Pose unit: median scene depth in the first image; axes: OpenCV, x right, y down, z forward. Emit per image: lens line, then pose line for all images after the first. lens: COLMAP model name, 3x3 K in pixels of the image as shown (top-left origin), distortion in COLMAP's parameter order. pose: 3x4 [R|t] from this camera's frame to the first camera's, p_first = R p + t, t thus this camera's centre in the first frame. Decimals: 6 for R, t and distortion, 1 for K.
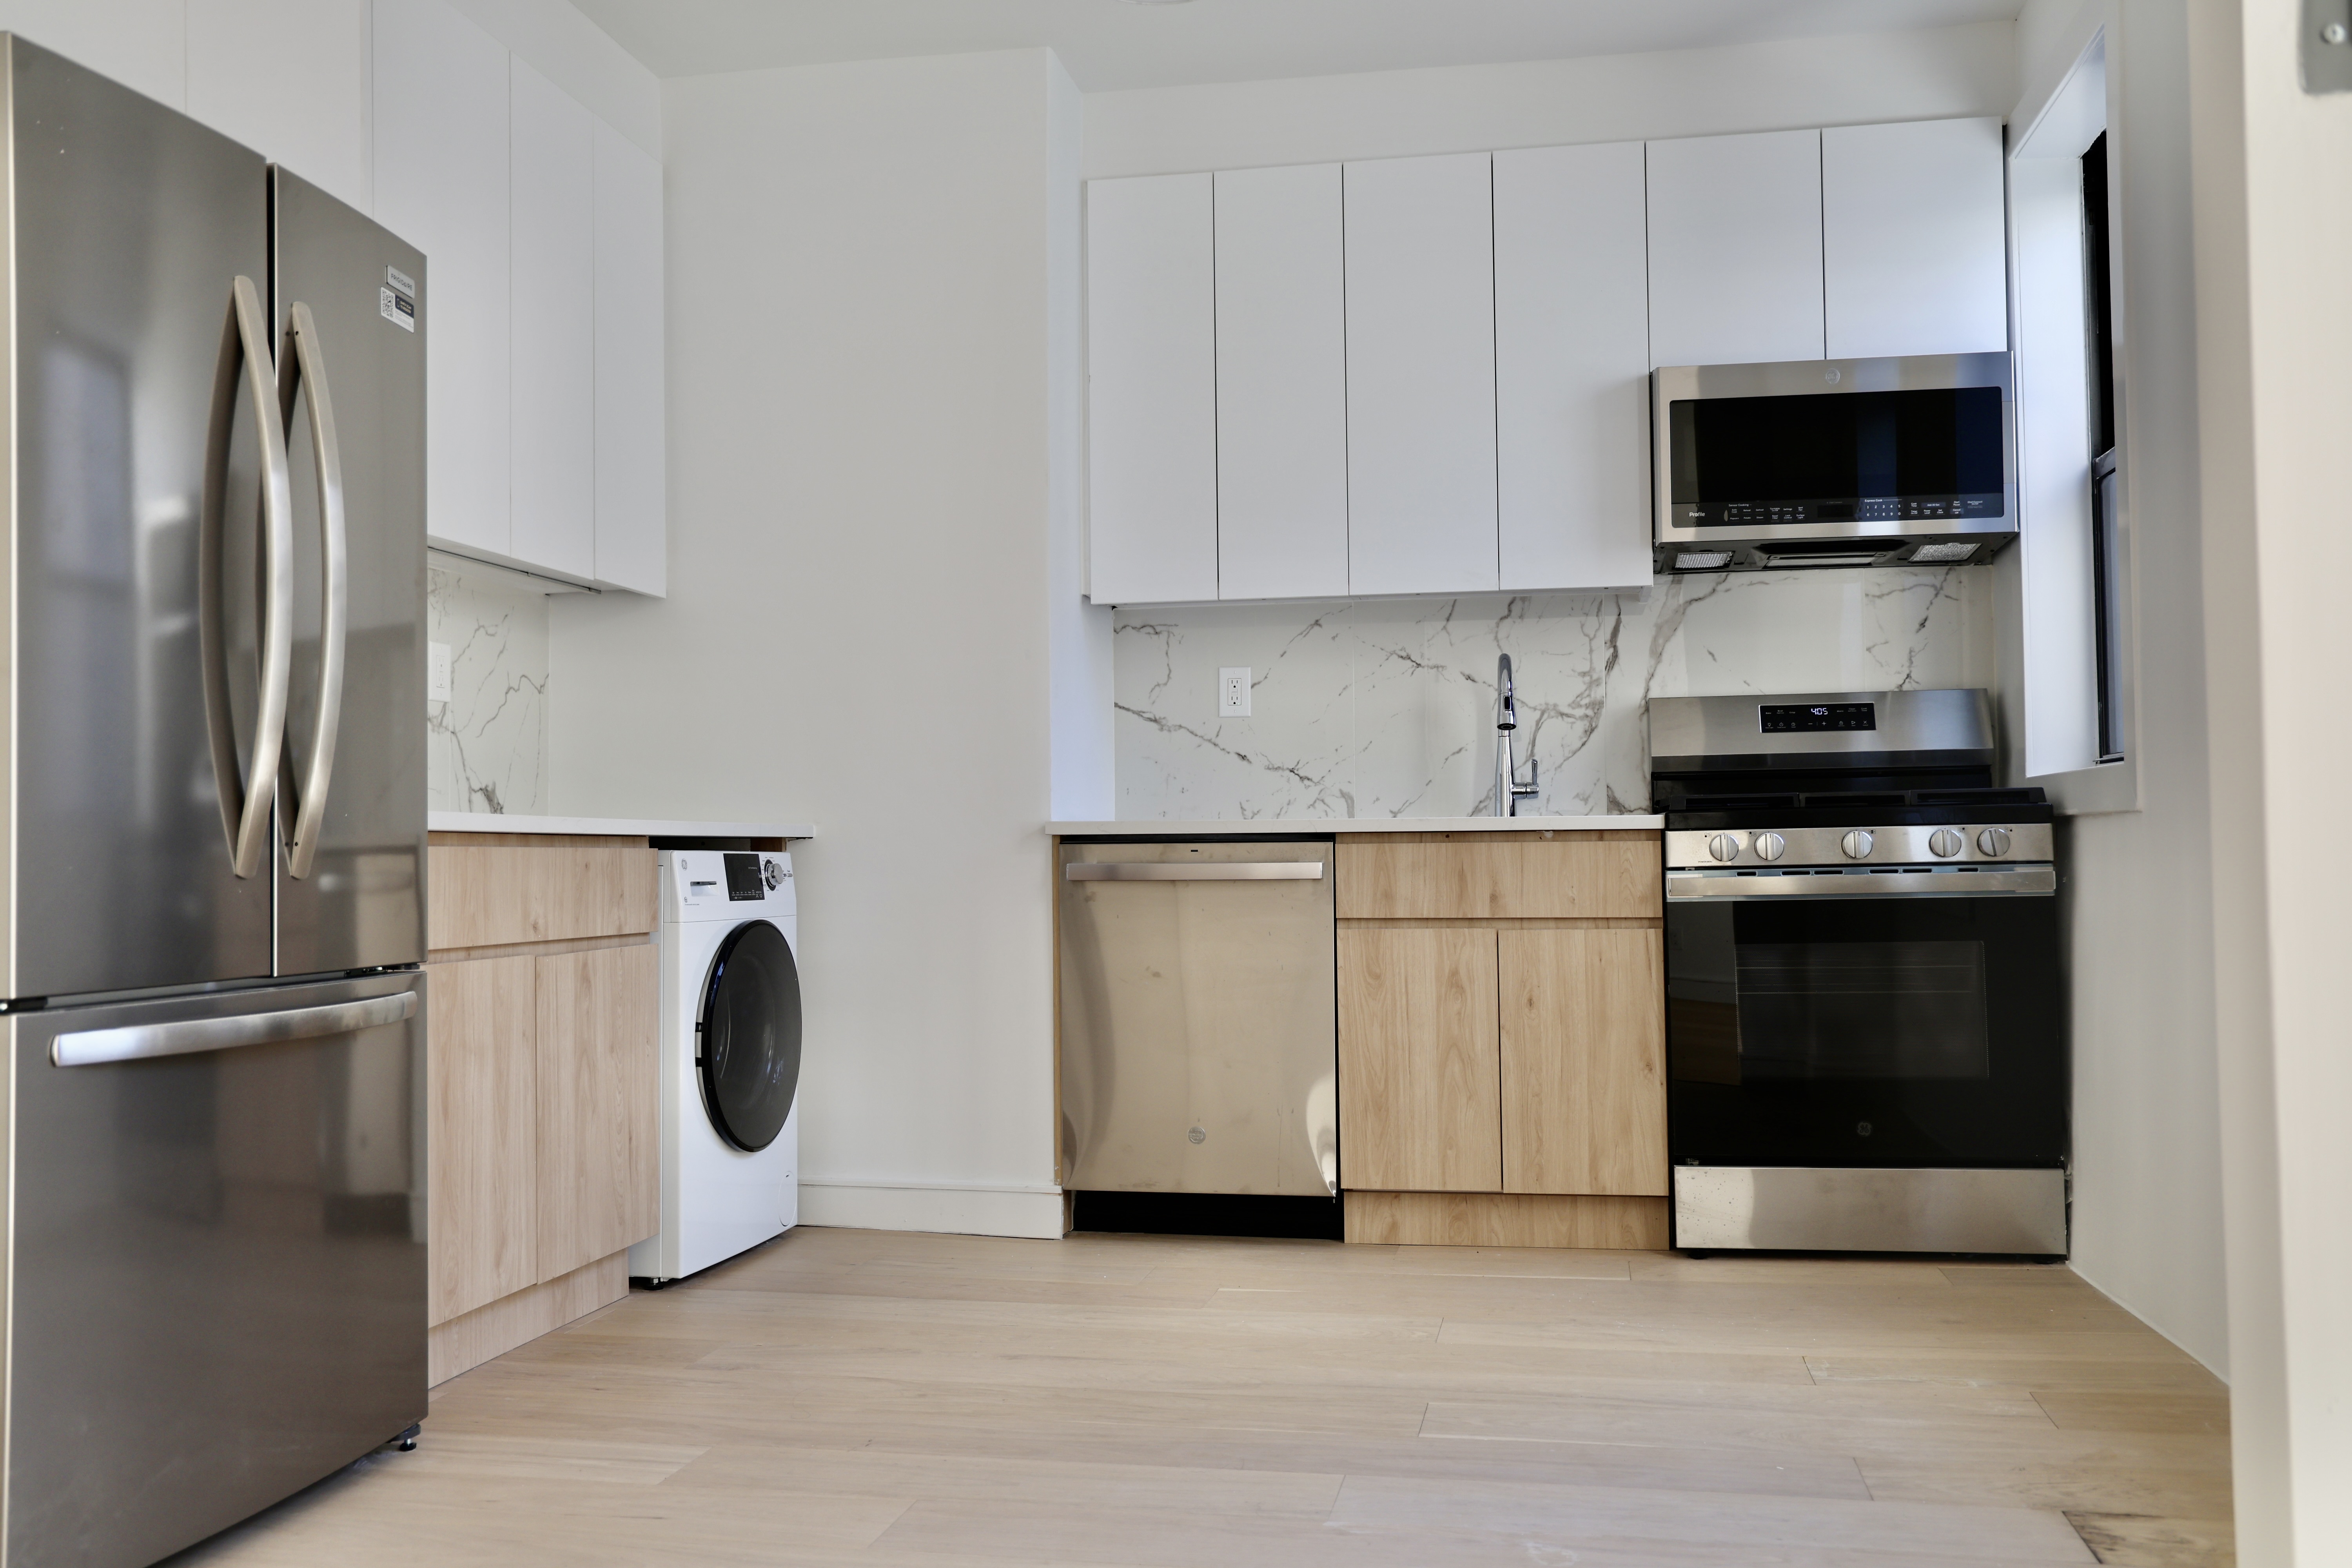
lens RADIAL K [[2007.7, 0, 1174.8], [0, 2007.7, 785.5], [0, 0, 1]] dist [-0.011737, -0.003197]
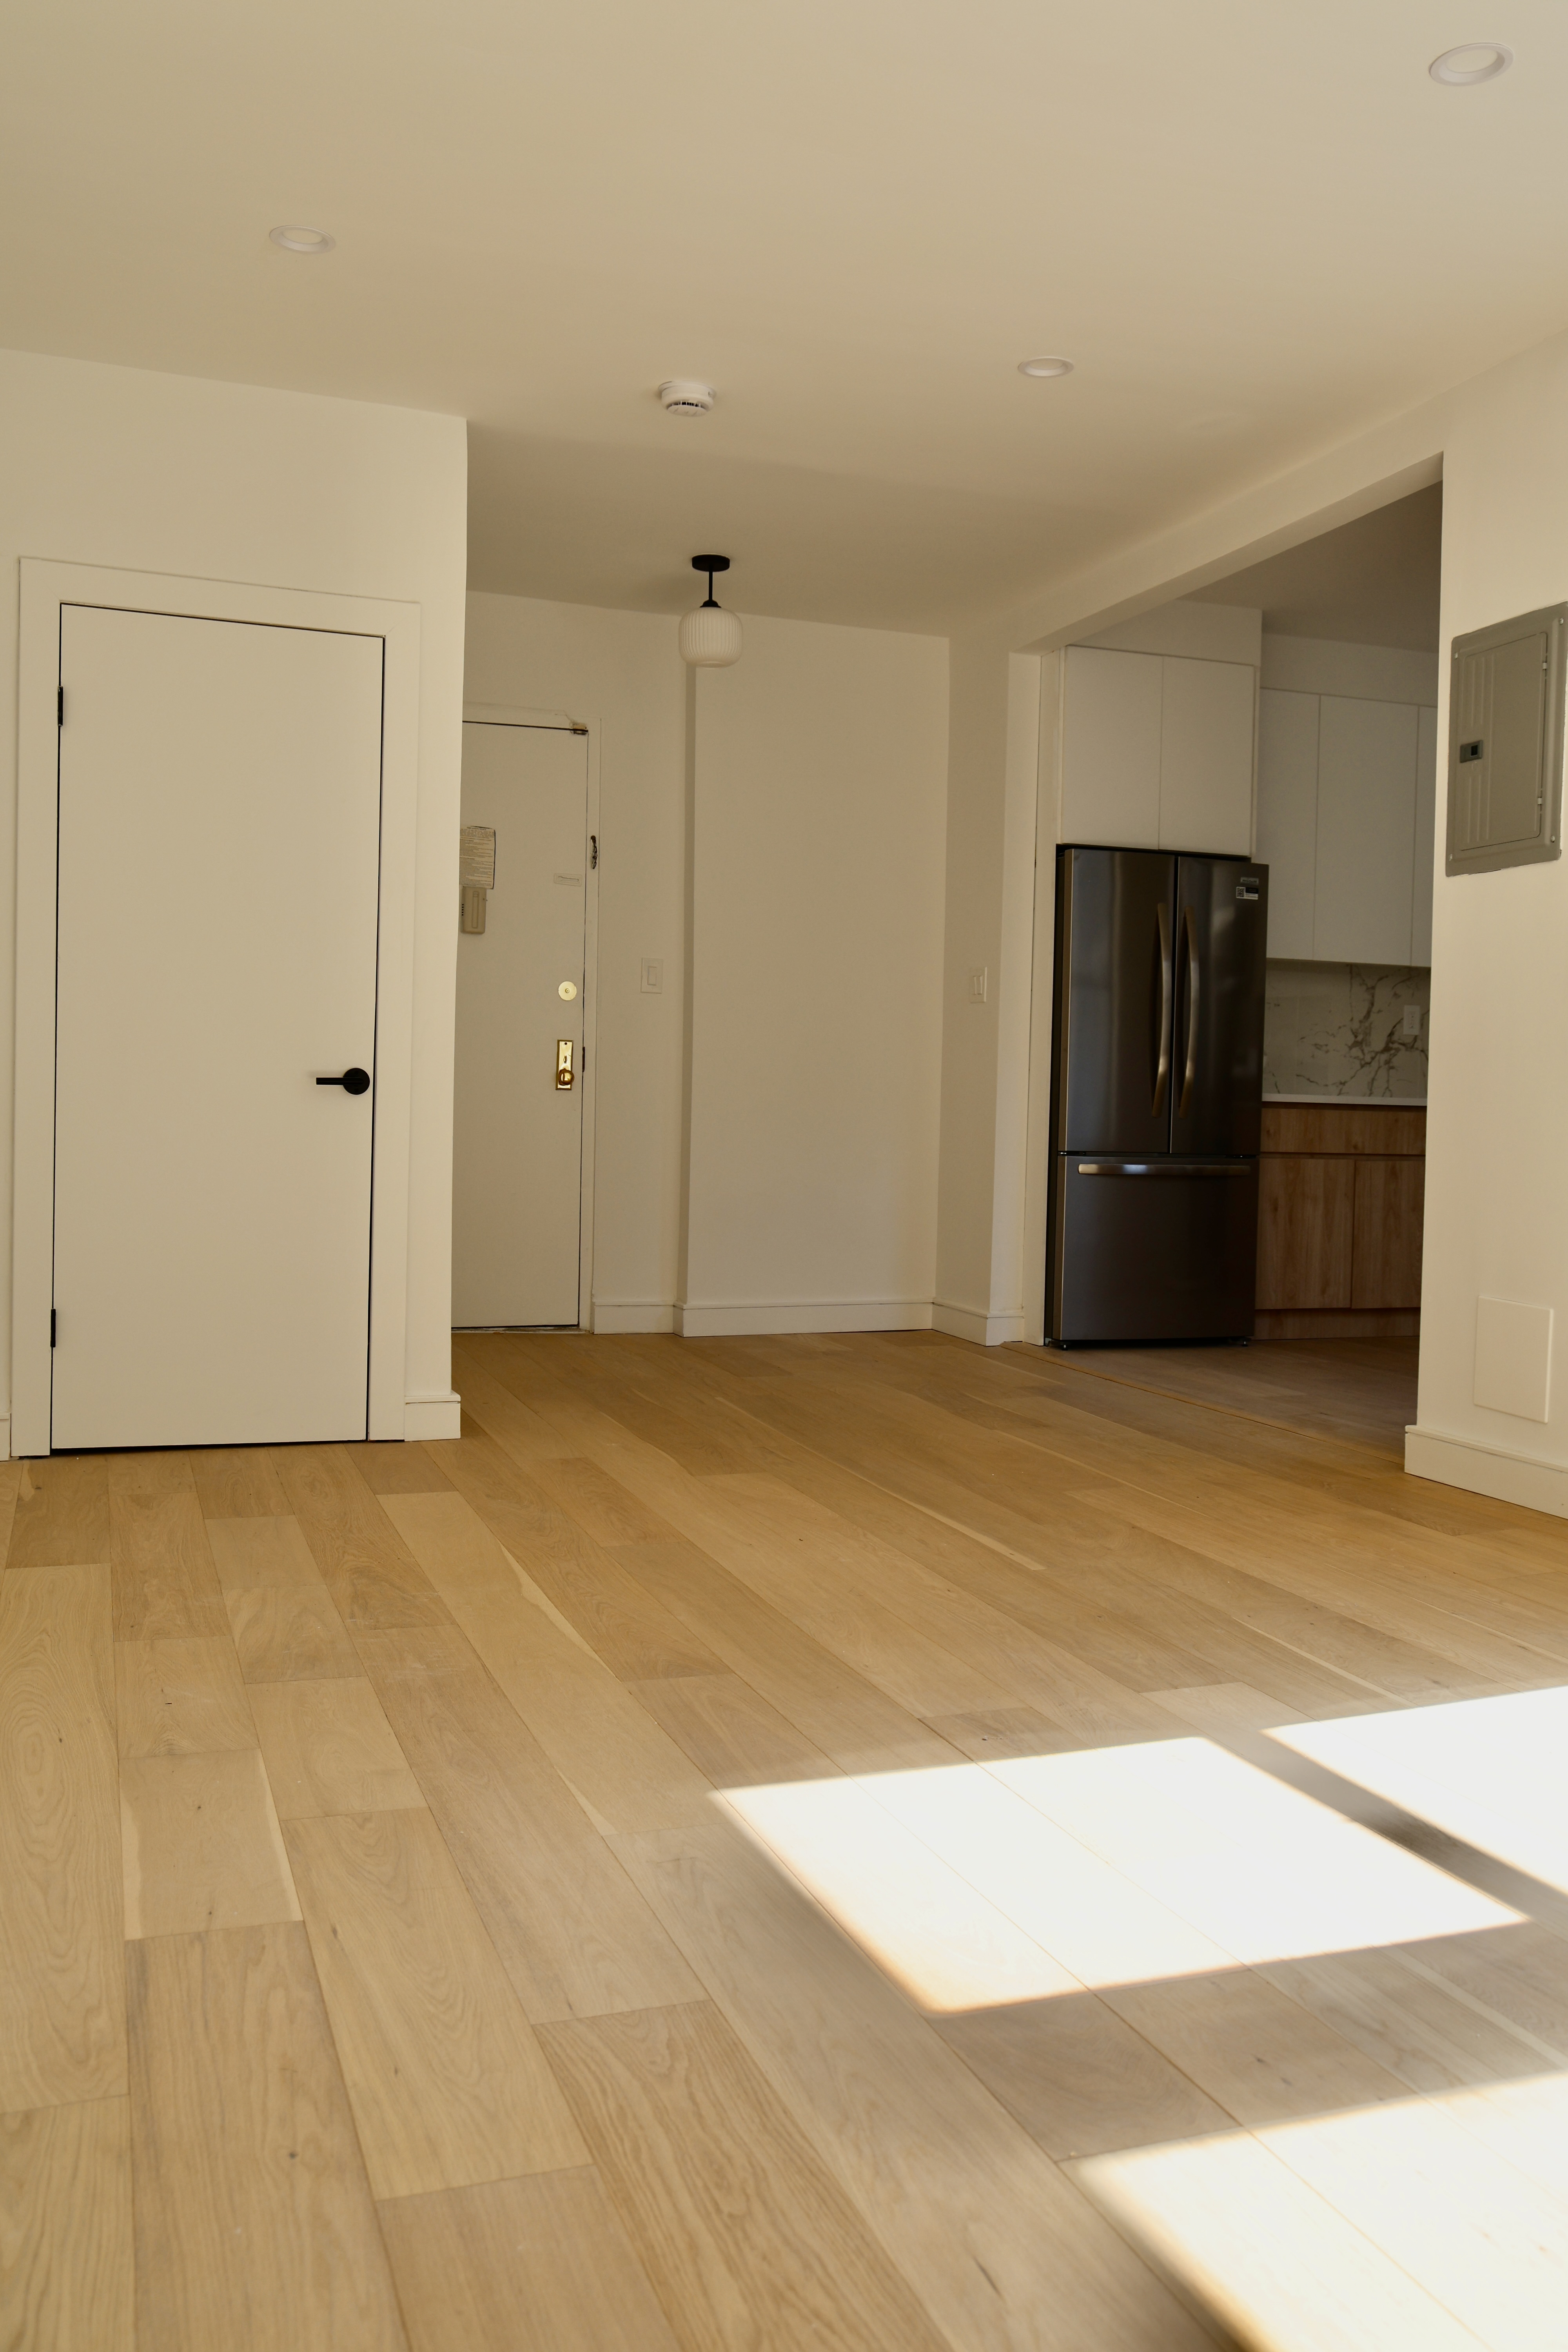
lens RADIAL K [[2007.7, 0, 785.7], [0, 2007.7, 1176.3], [0, 0, 1]] dist [-0.011737, -0.003197]
pose [[0.484014, 0.041868, -0.874058, 1.328922], [0.005276, 0.998697, 0.050760, -0.012948], [0.875044, -0.029180, 0.483162, -0.623715]]
